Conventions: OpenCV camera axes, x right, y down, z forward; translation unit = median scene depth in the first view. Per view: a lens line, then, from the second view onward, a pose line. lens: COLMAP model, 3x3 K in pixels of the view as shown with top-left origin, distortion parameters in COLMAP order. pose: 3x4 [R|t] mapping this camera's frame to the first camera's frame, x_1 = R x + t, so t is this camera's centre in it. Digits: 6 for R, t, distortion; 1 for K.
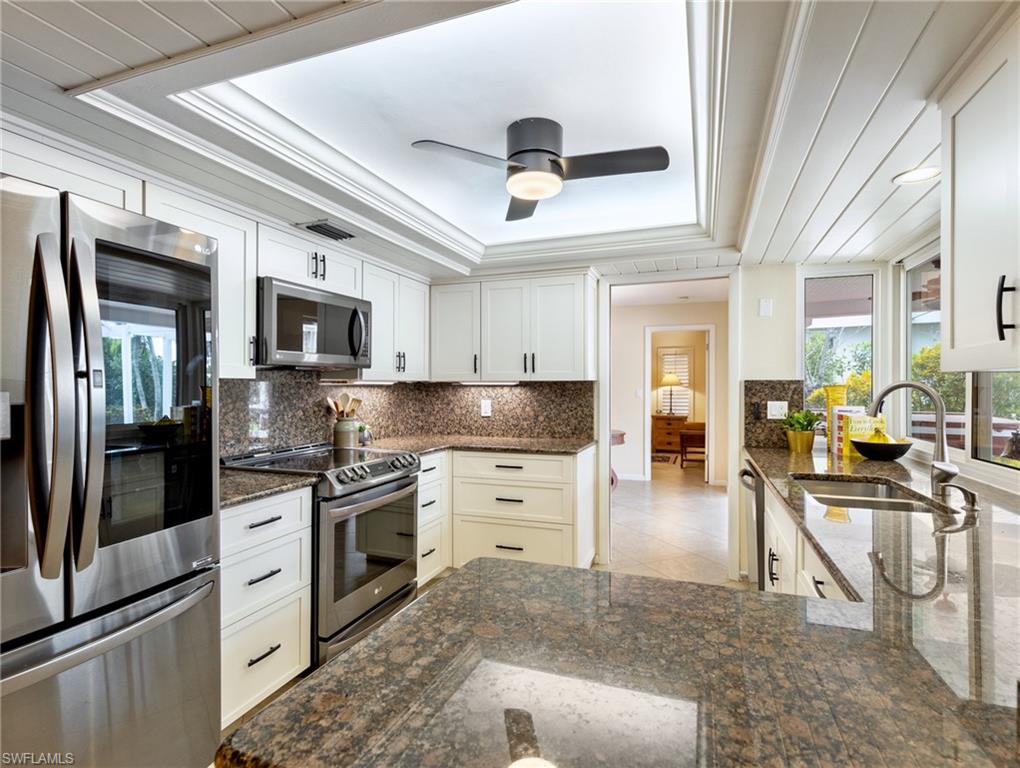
lens RADIAL K [[516.6, 0, 519.7], [0, 516.6, 383.8], [0, 0, 1]] dist [0.009661, -0.003229]
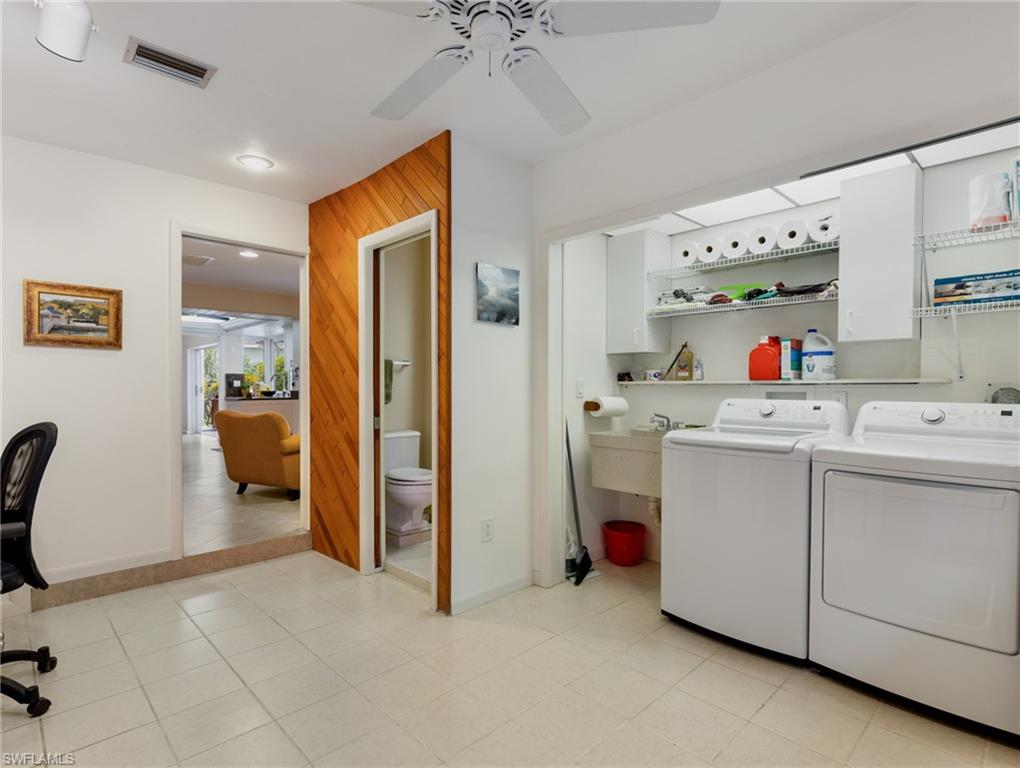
lens RADIAL K [[516.6, 0, 511.3], [0, 516.6, 385.3], [0, 0, 1]] dist [0.009661, -0.003229]
pose [[0.433635, -0.000371, 0.901088, -1.556408], [0.000406, 1.000000, 0.000216, 0.060669], [-0.901088, 0.000272, 0.433635, -1.788103]]
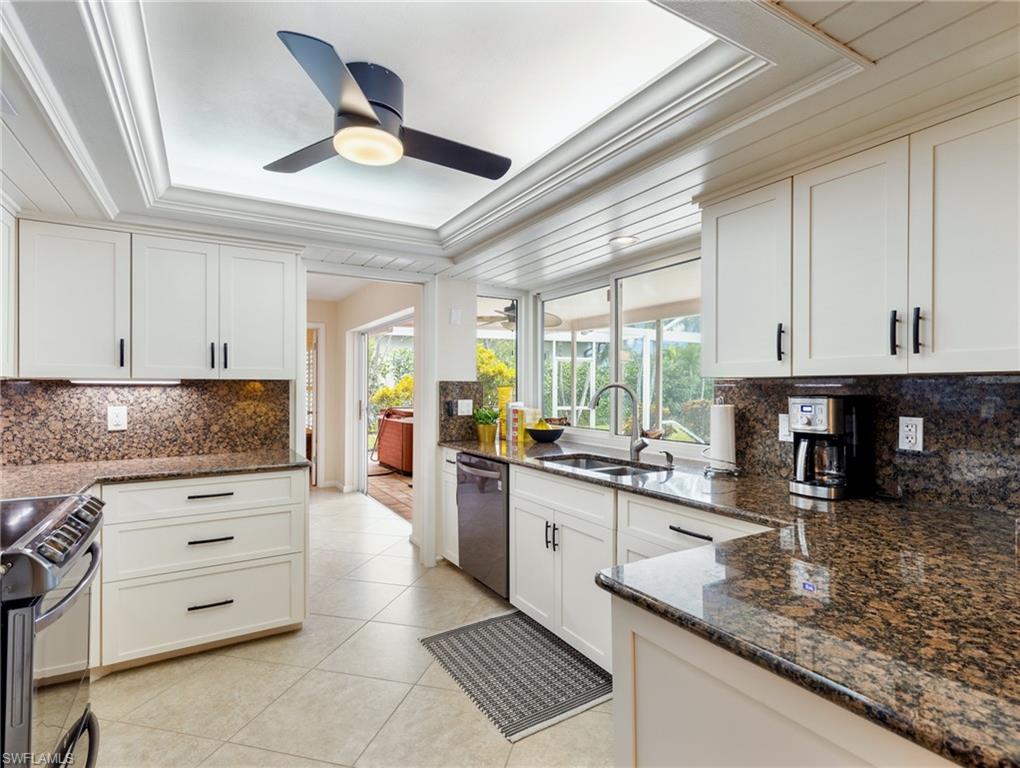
lens RADIAL K [[516.6, 0, 519.1], [0, 516.6, 384.6], [0, 0, 1]] dist [0.009661, -0.003229]
pose [[0.627142, 0.003716, 0.778896, -0.316292], [-0.004878, 0.999988, -0.000844, 0.000903], [-0.778889, -0.003270, 0.627153, 0.191166]]
